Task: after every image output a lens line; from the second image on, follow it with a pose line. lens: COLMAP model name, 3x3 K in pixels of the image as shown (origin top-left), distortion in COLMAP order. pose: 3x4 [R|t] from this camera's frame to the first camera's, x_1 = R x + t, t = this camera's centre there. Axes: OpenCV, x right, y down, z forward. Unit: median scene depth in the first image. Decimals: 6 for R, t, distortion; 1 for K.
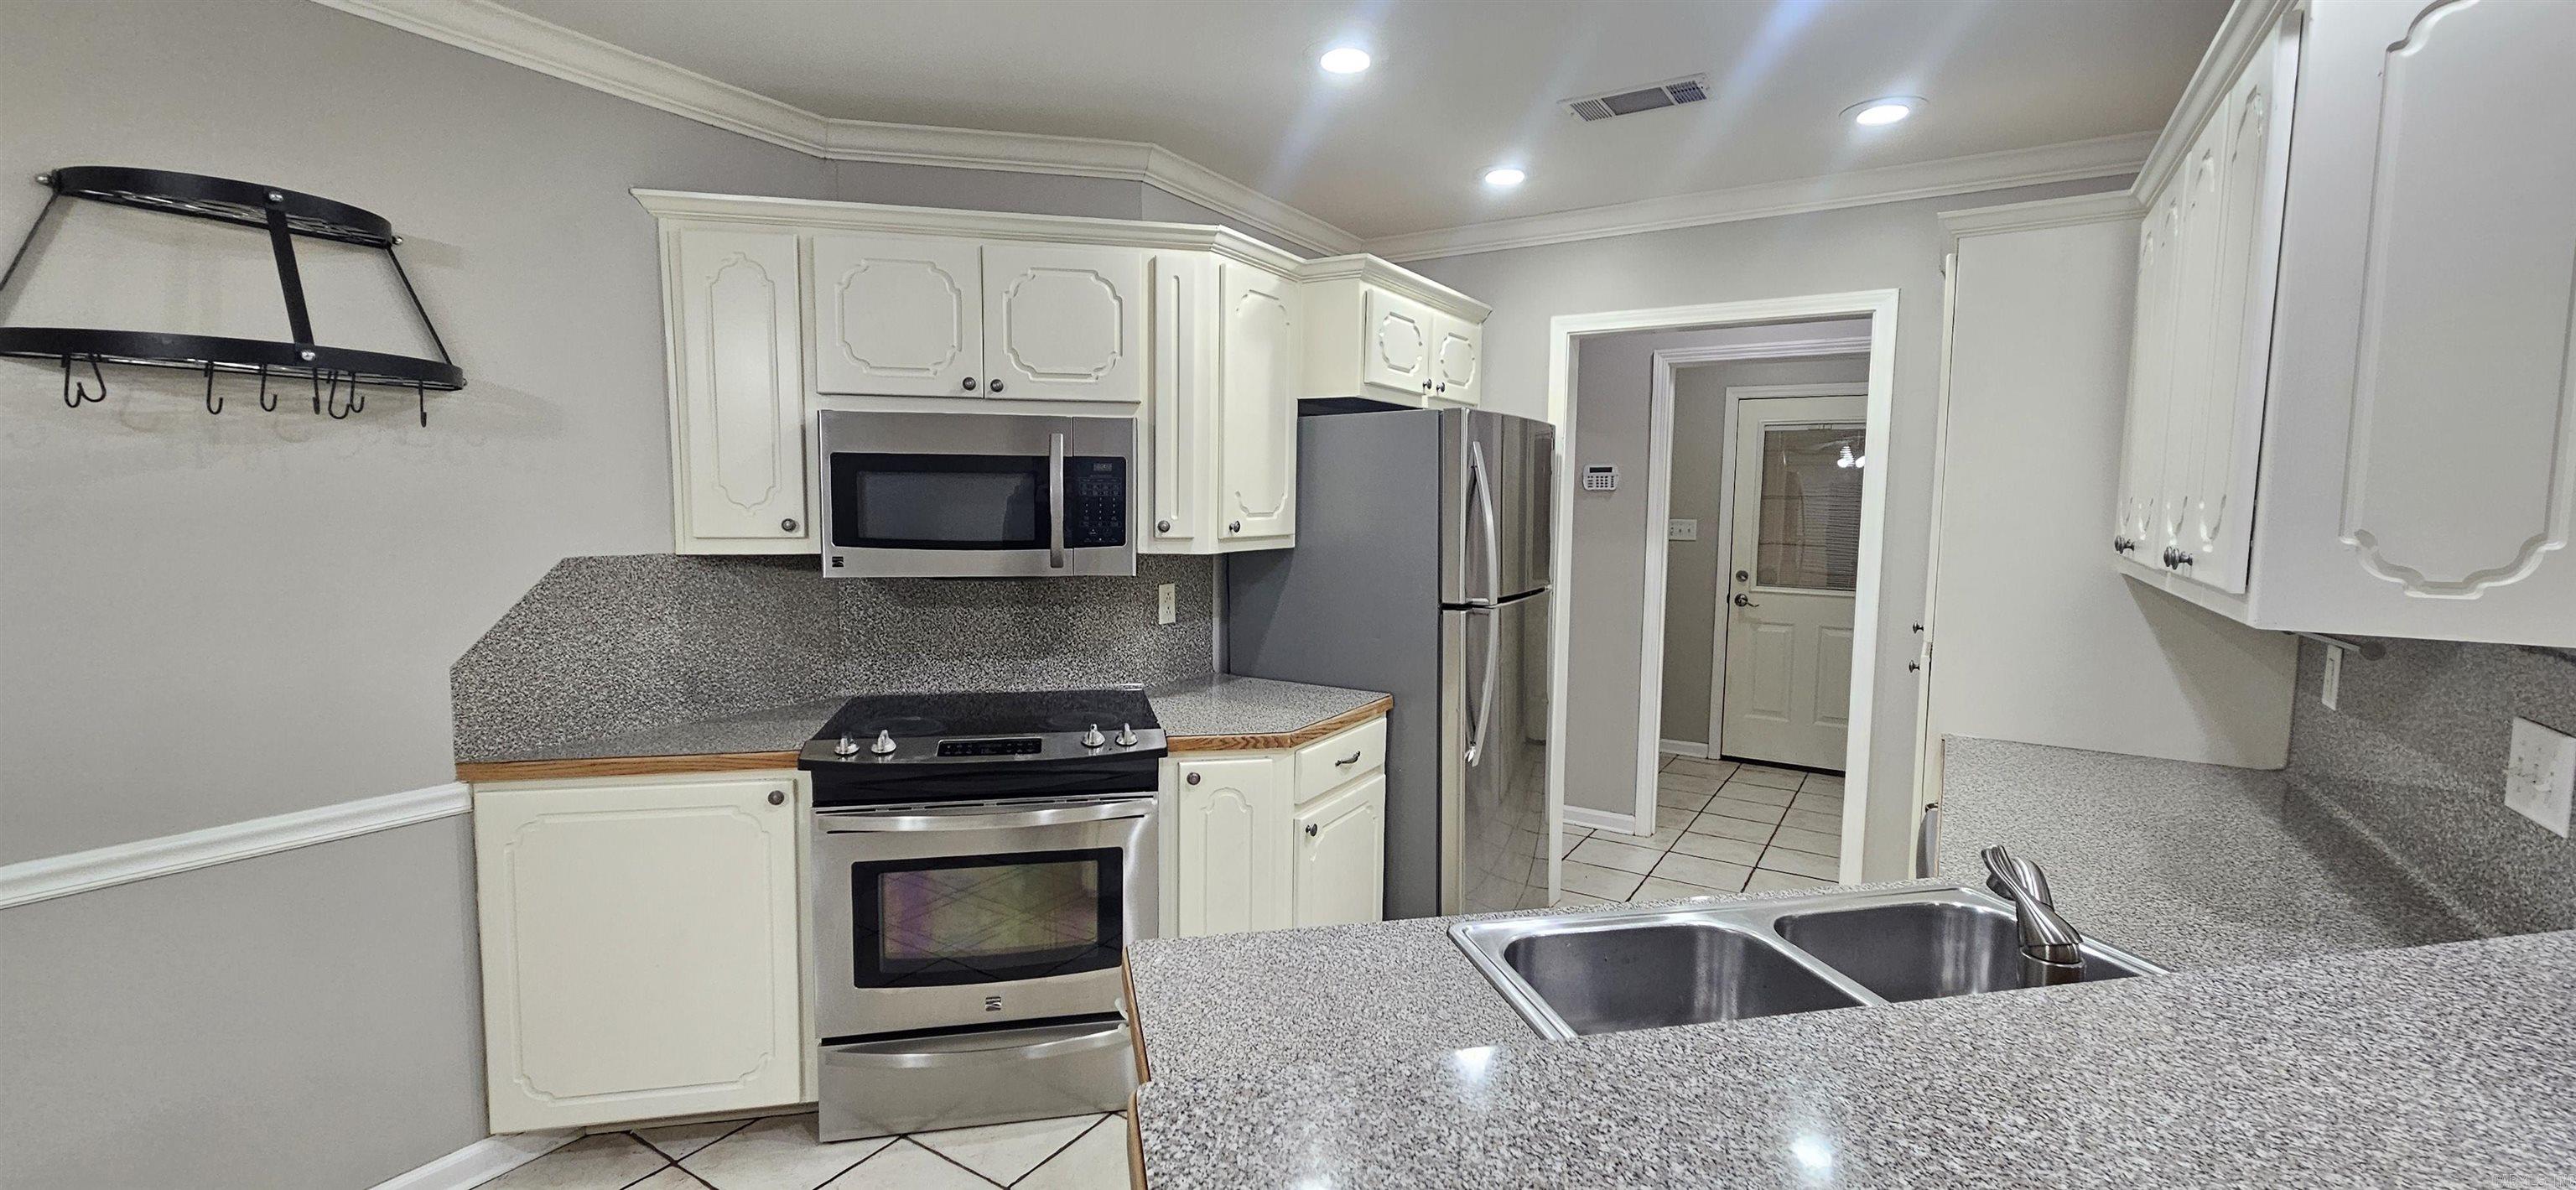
lens RADIAL K [[1059.2, 0, 1280.9], [0, 1059.2, 583.8], [0, 0, 1]] dist [0.000764, -0.000755]
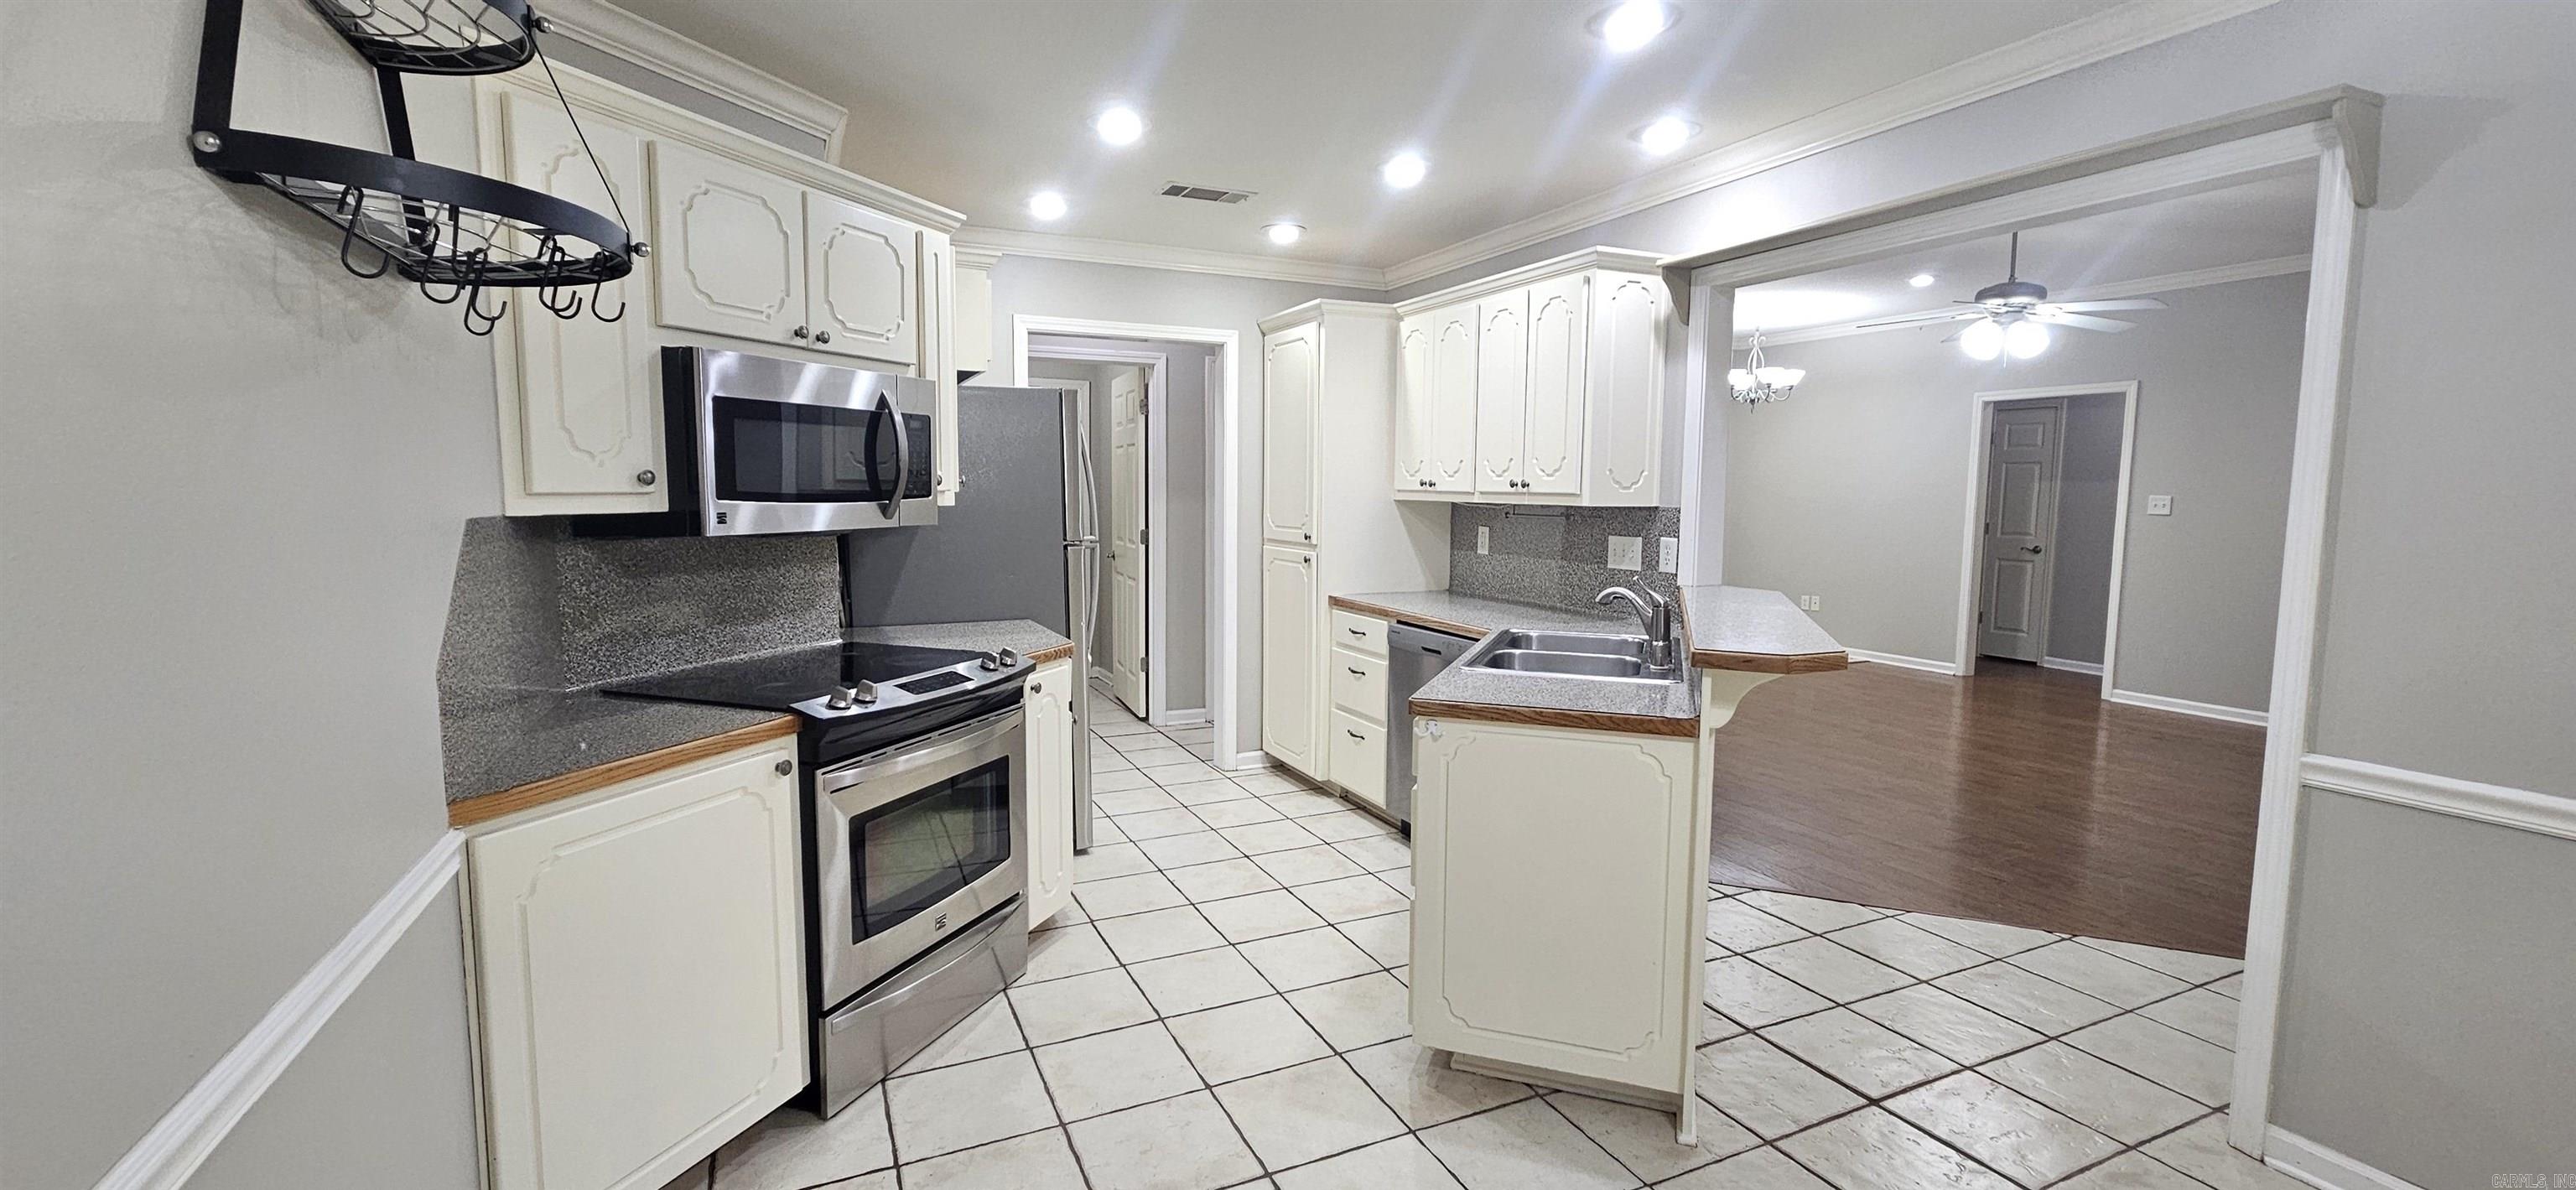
lens RADIAL K [[1059.2, 0, 1280.9], [0, 1059.2, 592.5], [0, 0, 1]] dist [0.000764, -0.000755]
pose [[0.530244, -0.091636, 0.842879, -0.934970], [0.071100, 0.995446, 0.063494, 0.018970], [-0.844859, 0.026262, 0.534345, 0.120202]]
